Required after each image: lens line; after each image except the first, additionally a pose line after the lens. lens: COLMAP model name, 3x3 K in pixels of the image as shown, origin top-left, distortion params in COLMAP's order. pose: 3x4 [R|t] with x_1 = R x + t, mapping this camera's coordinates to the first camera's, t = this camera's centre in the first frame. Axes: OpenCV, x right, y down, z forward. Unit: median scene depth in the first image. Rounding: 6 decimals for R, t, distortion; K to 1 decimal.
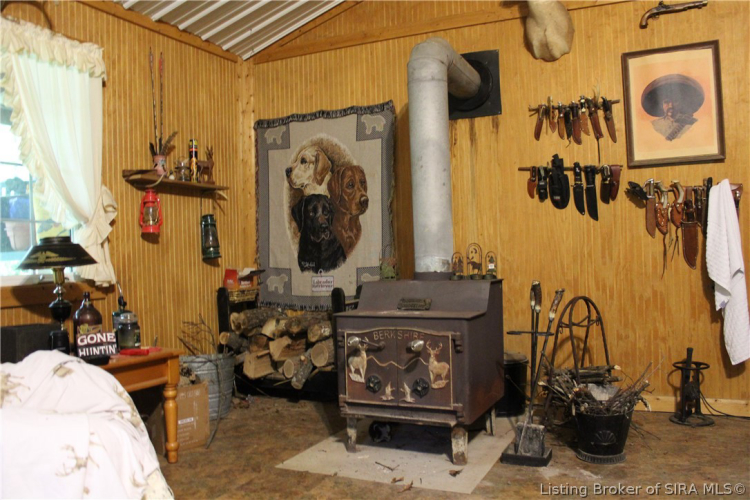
lens RADIAL K [[630.5, 0, 375.8], [0, 630.5, 248.2], [0, 0, 1]] dist [-0.155969, 0.135173]
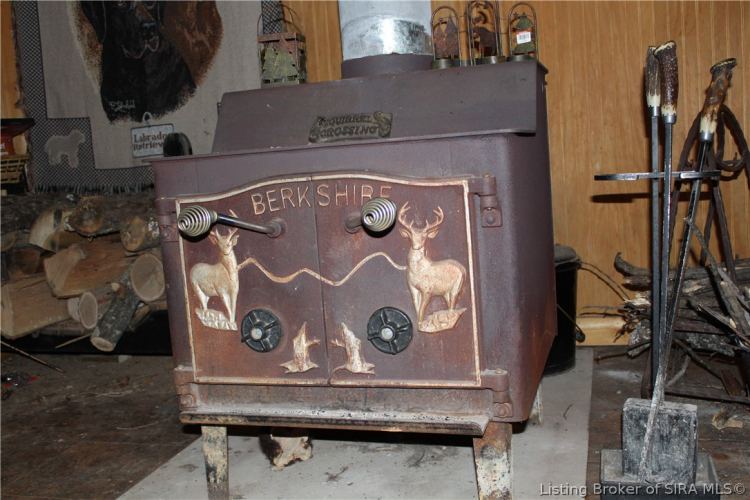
lens RADIAL K [[779.9, 0, 374.5], [0, 779.9, 253.7], [0, 0, 1]] dist [-0.089691, 0.000000]
pose [[0.988739, -0.066187, 0.134215, 0.003447], [0.048205, 0.989936, 0.133054, 0.086690], [-0.141671, -0.125086, 0.981979, 0.420024]]
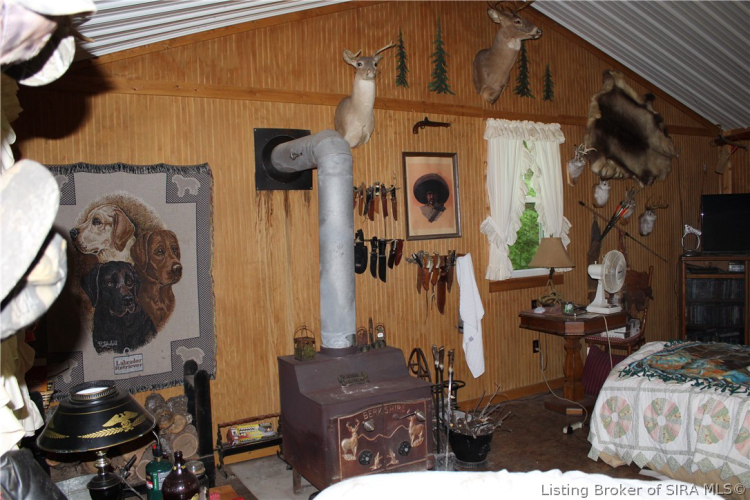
lens RADIAL K [[630.5, 0, 377.6], [0, 630.5, 247.1], [0, 0, 1]] dist [-0.155969, 0.135173]
pose [[0.577284, -0.024062, 0.816189, -0.692052], [0.013172, 0.999710, 0.020156, -0.141876], [-0.816437, -0.000885, 0.577433, 0.271253]]
